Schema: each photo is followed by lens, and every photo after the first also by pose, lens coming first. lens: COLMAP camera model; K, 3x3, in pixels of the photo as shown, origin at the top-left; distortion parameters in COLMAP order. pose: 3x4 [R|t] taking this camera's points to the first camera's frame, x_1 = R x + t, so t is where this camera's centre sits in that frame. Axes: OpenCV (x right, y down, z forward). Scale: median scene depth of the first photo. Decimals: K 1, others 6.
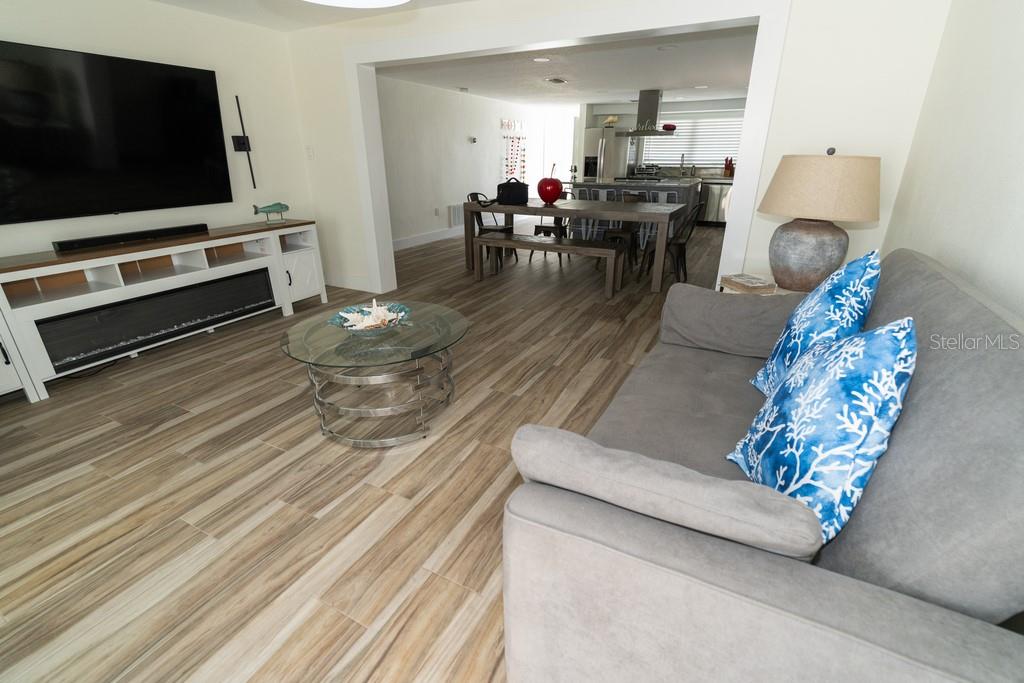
lens RADIAL K [[460.5, 0, 507.4], [0, 460.5, 340.5], [0, 0, 1]] dist [-0.004631, -0.000222]
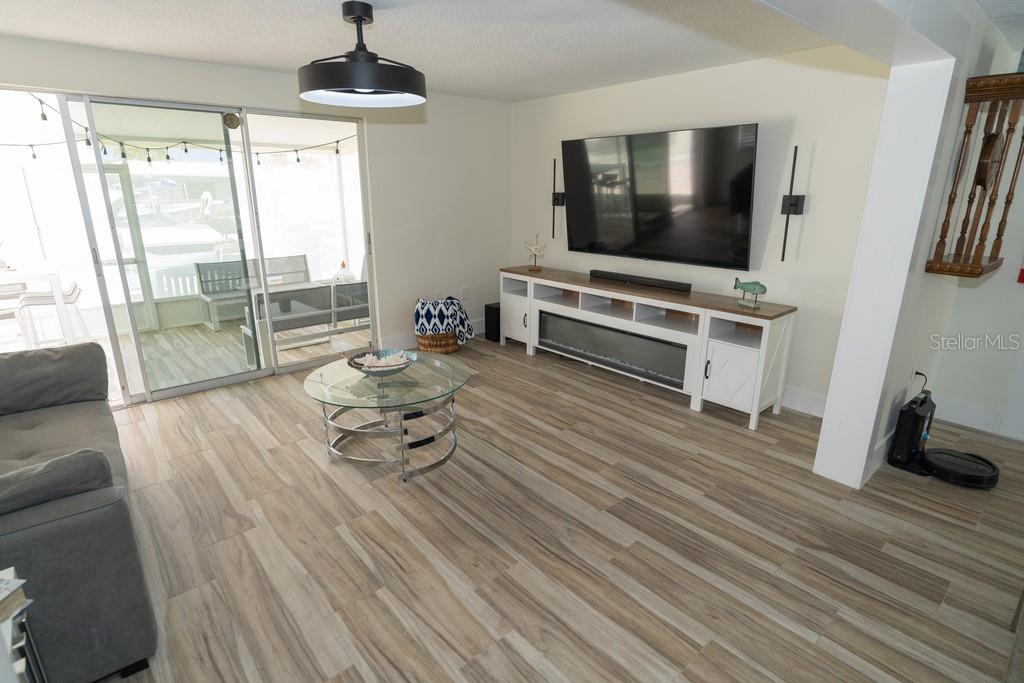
lens RADIAL K [[517.7, 0, 512.1], [0, 517.7, 338.8], [0, 0, 1]] dist [-0.004548, -0.001258]
pose [[-0.351207, 0.265194, -0.897957, 0.586700], [-0.351419, 0.851600, 0.388949, -0.566319], [0.867847, 0.452160, -0.205894, 1.210617]]
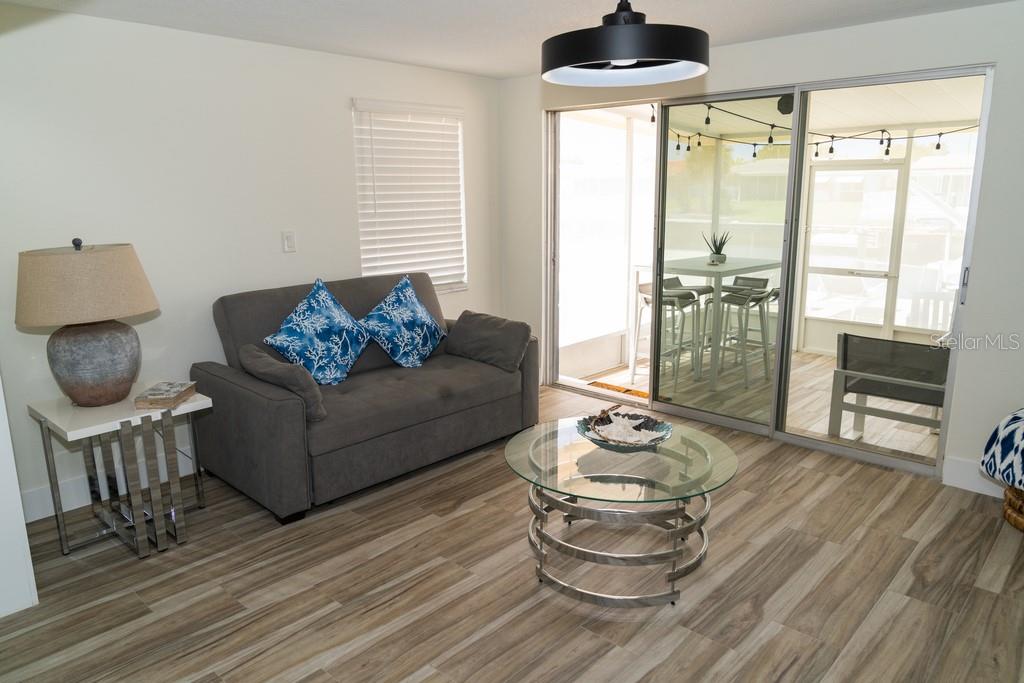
lens RADIAL K [[700.2, 0, 517.6], [0, 700.2, 341.8], [0, 0, 1]] dist [-0.010754, -0.002075]
pose [[-0.968982, -0.039032, 0.244028, -0.325359], [0.106381, 0.825399, 0.554436, -0.706912], [-0.223062, 0.563198, -0.795645, 1.546315]]
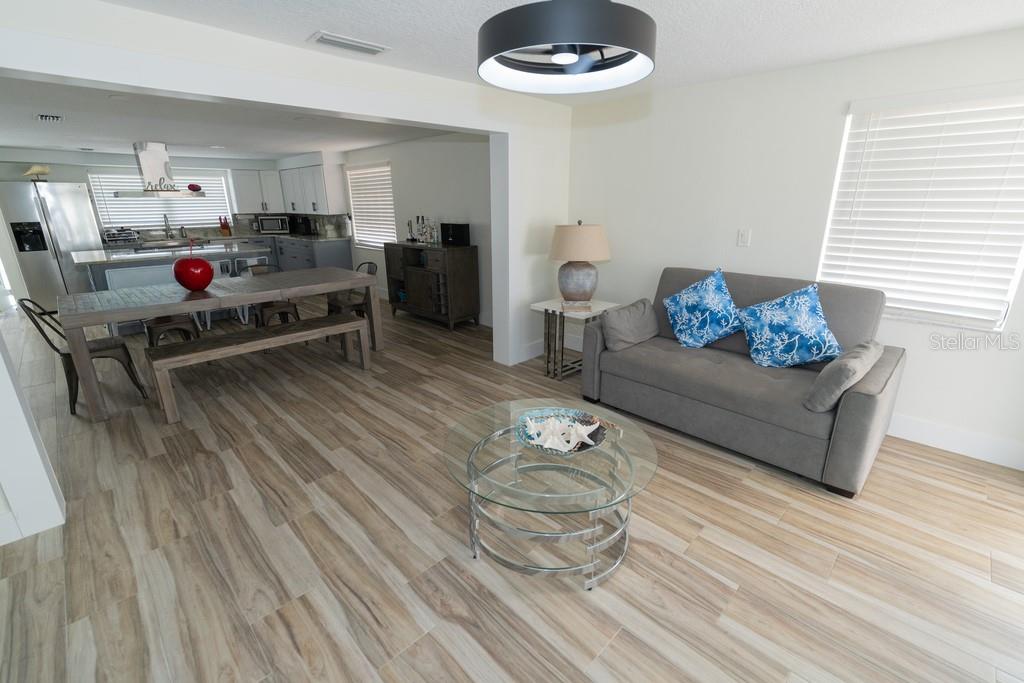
lens RADIAL K [[452.2, 0, 512.2], [0, 452.2, 340.6], [0, 0, 1]] dist [-0.004417, -0.000474]
pose [[0.291613, -0.282307, 0.913928, -0.834909], [0.362529, 0.916794, 0.167517, -0.302237], [-0.885175, 0.282475, 0.369694, 0.571290]]
